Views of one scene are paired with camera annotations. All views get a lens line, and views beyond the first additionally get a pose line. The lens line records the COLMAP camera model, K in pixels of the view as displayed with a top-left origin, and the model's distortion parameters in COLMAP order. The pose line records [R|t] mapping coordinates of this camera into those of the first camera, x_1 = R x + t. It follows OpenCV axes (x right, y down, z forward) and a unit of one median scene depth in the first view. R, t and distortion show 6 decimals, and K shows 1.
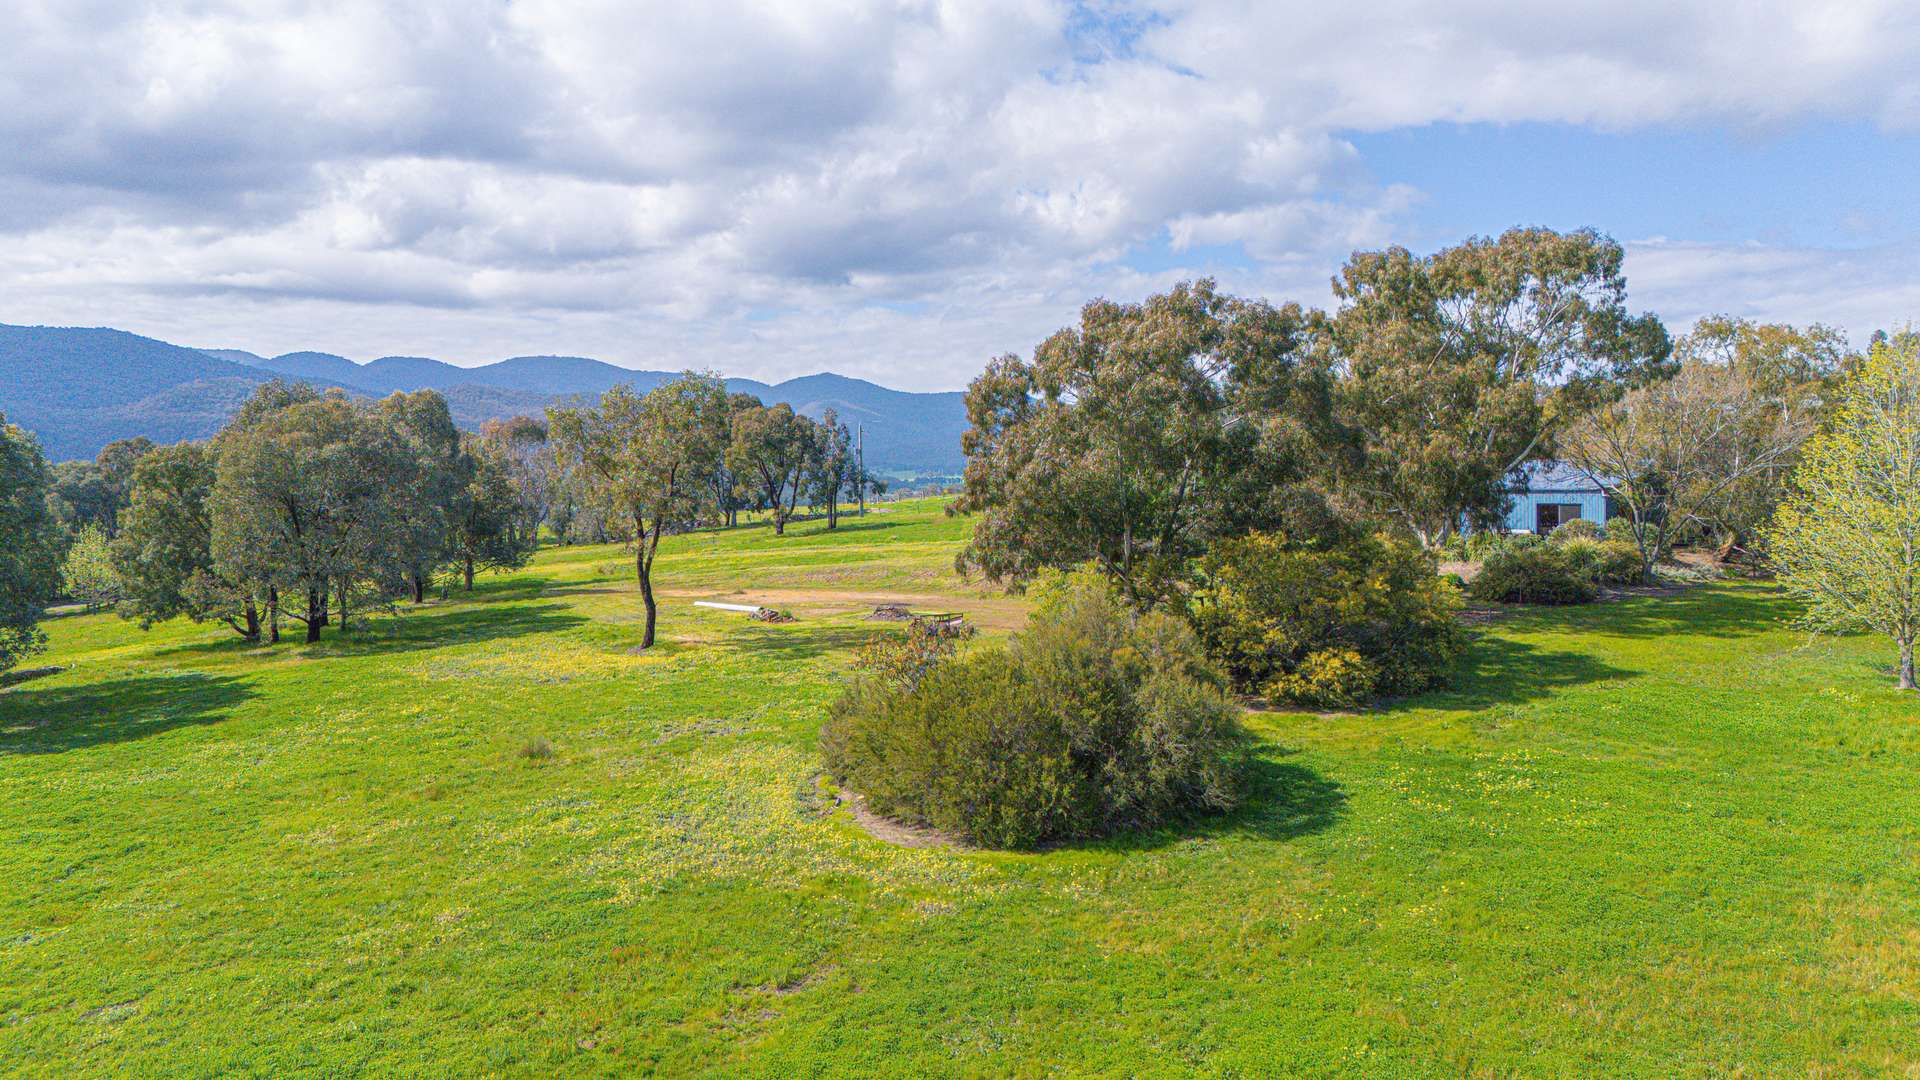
lens RADIAL K [[1427.9, 0, 950.7], [0, 1427.9, 540.8], [0, 0, 1]] dist [0.088515, -0.097019]
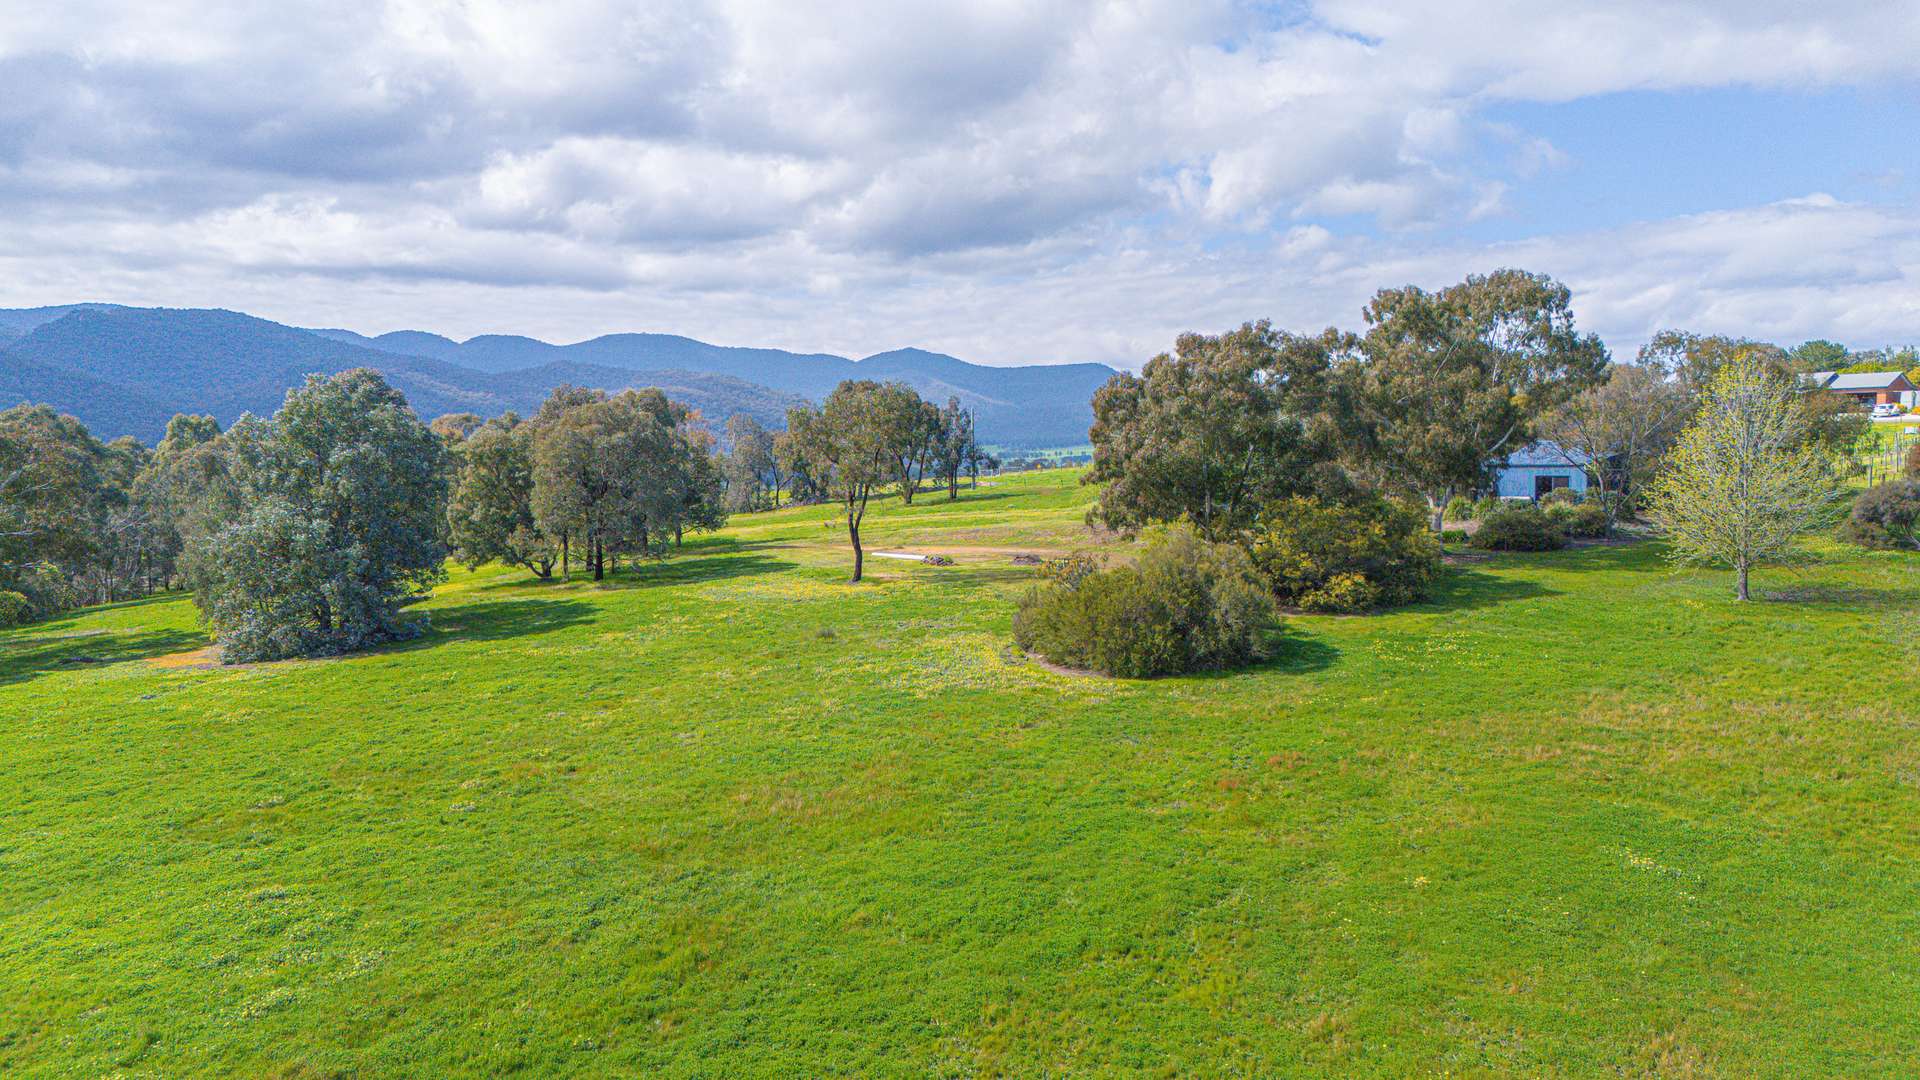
lens RADIAL K [[1427.9, 0, 950.7], [0, 1427.9, 540.8], [0, 0, 1]] dist [0.088515, -0.097019]
pose [[0.998320, 0.001406, -0.057917, -0.049158], [-0.000366, 0.999839, 0.017963, 0.012635], [0.057933, -0.017911, 0.998160, -0.435296]]
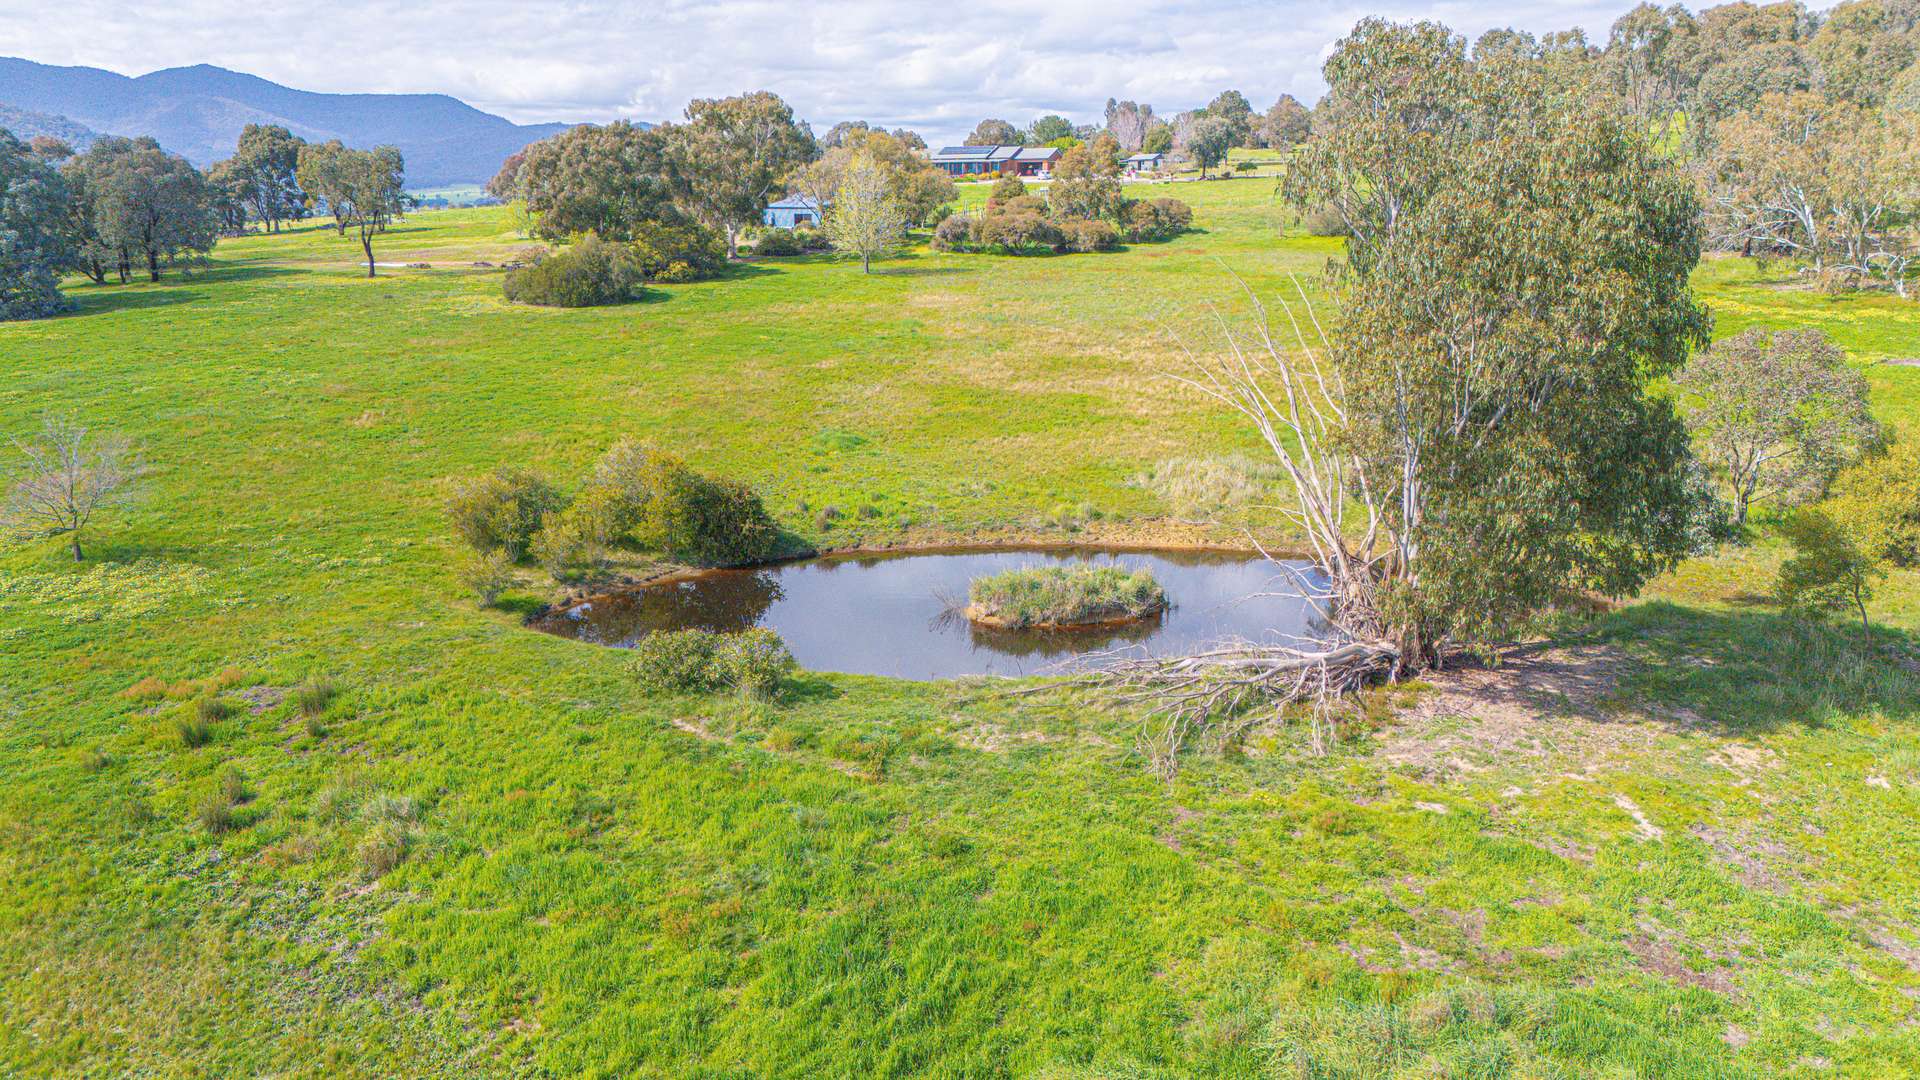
lens RADIAL K [[1427.9, 0, 950.7], [0, 1427.9, 540.8], [0, 0, 1]] dist [0.088515, -0.097019]
pose [[0.933508, -0.075028, 0.350618, -0.230903], [0.007782, 0.981871, 0.189389, 0.071187], [-0.358471, -0.174068, 0.917169, -1.625928]]
